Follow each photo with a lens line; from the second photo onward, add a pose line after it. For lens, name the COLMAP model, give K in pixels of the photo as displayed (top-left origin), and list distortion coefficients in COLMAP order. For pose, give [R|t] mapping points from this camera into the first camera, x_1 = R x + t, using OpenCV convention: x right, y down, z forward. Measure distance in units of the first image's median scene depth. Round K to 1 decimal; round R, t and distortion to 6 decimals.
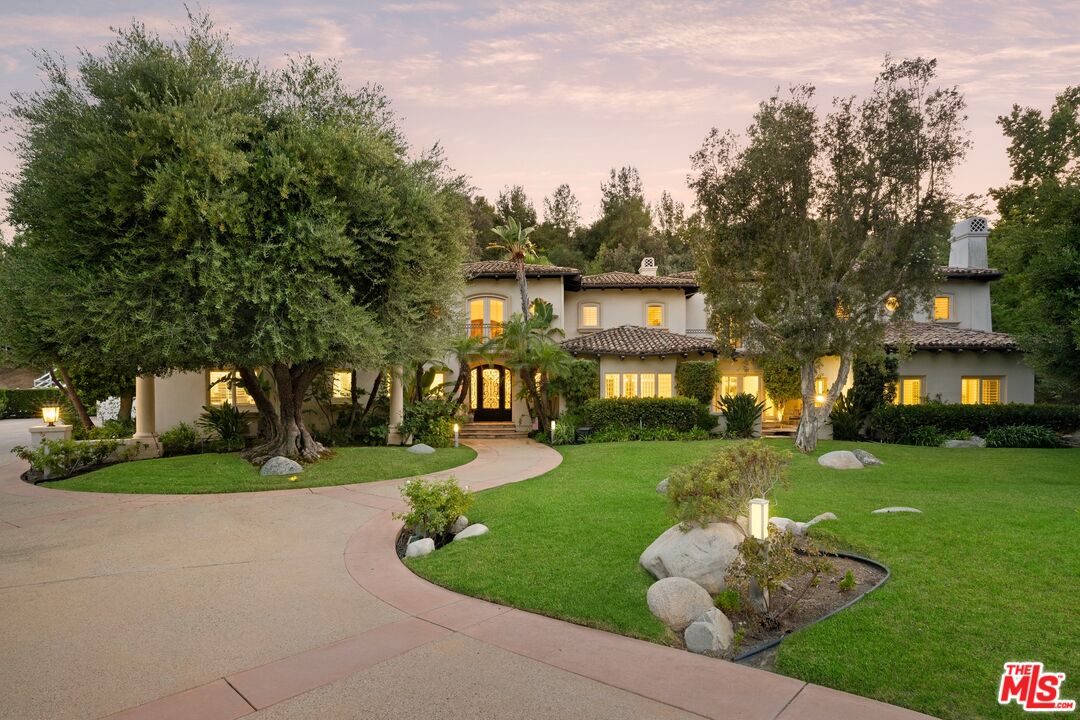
lens RADIAL K [[463.4, 0, 542.2], [0, 463.4, 393.1], [0, 0, 1]] dist [-0.000923, 0.000345]
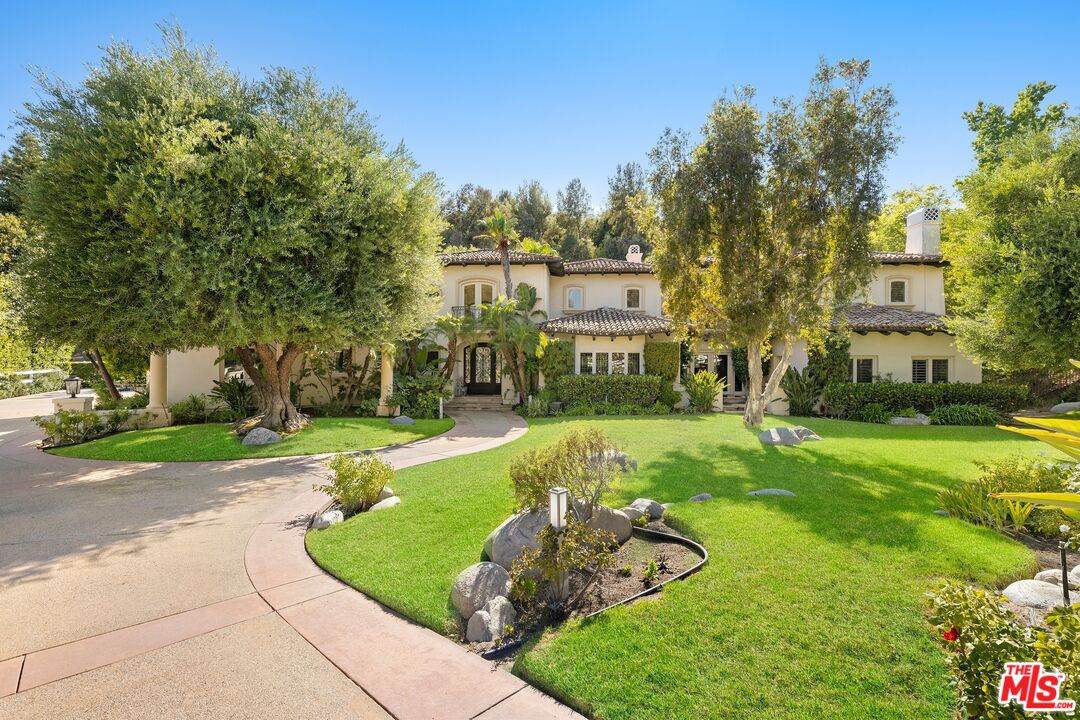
lens RADIAL K [[420.4, 0, 540.0], [0, 420.4, 360.0], [0, 0, 1]] dist [0.000470, 0.000346]
pose [[0.999470, 0.005173, -0.032153, 0.098696], [-0.005731, 0.999834, -0.017302, -0.007969], [0.032058, 0.017478, 0.999333, 0.014454]]
